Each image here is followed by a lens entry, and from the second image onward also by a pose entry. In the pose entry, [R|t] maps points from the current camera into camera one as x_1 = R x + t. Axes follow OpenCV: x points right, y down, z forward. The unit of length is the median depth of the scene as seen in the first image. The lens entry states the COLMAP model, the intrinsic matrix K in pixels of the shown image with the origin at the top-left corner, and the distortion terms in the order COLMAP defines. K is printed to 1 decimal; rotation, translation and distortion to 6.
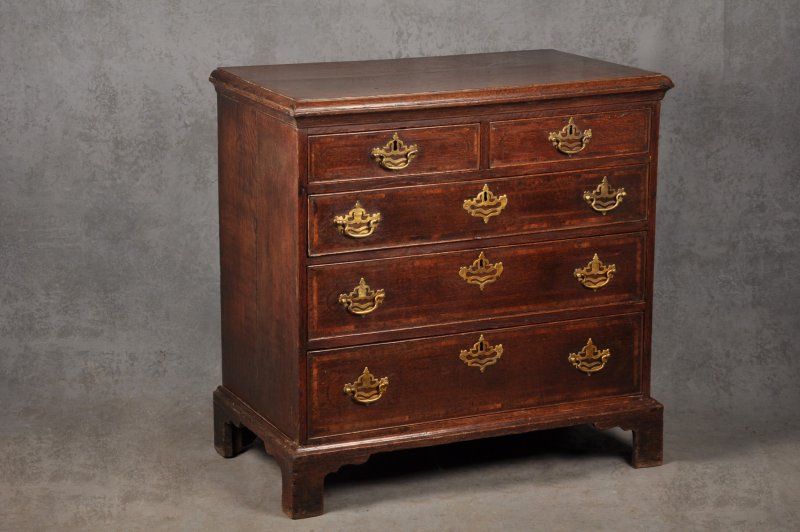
lens RADIAL K [[1987.5, 0, 400.0], [0, 1987.5, 266.0], [0, 0, 1]] dist [0.566423, 0.145268]
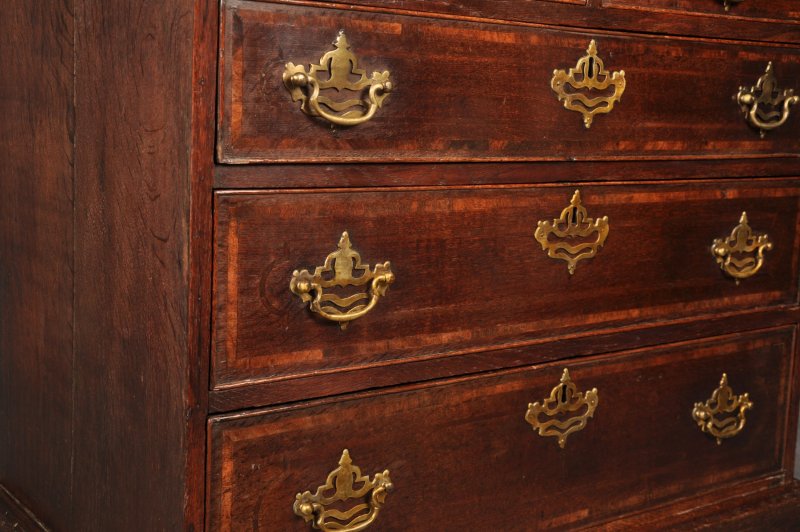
lens RADIAL K [[1079.3, 0, 400.0], [0, 1079.3, 266.0], [0, 0, 1]] dist [0.099479, 0.017807]
pose [[0.975506, 0.005236, 0.219911, -0.054438], [0.010188, 0.997569, -0.068942, 0.027363], [-0.219738, 0.069494, 0.973081, 0.752630]]
